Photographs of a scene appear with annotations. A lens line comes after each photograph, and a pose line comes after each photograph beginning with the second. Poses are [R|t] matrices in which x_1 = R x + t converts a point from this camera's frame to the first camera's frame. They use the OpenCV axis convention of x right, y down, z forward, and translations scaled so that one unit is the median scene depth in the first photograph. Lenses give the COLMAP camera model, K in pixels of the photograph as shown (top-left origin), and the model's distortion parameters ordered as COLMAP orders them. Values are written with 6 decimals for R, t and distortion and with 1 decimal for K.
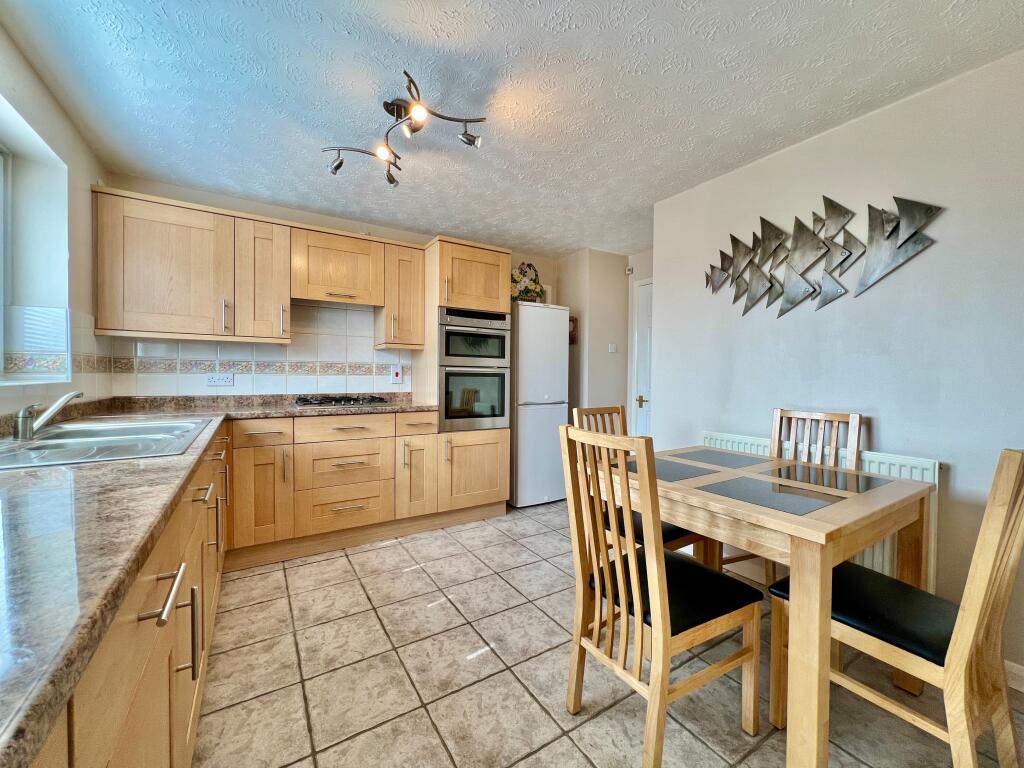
lens RADIAL K [[409.6, 0, 512.2], [0, 409.6, 384.5], [0, 0, 1]] dist [0.002316, 0.000073]
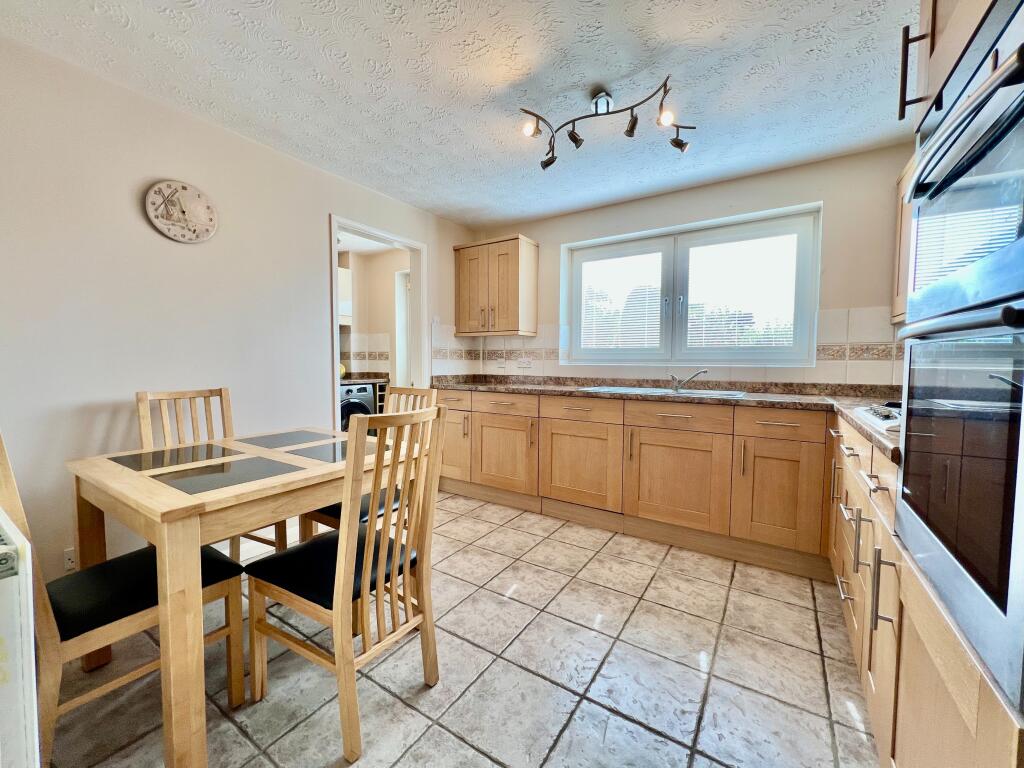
lens RADIAL K [[411.2, 0, 510.3], [0, 411.2, 381.8], [0, 0, 1]] dist [0.000570, 0.000032]
pose [[-0.907730, 0.010357, -0.419428, 0.395820], [-0.021948, 0.997154, 0.072122, -0.035189], [0.418981, 0.074672, -0.904919, 1.940815]]
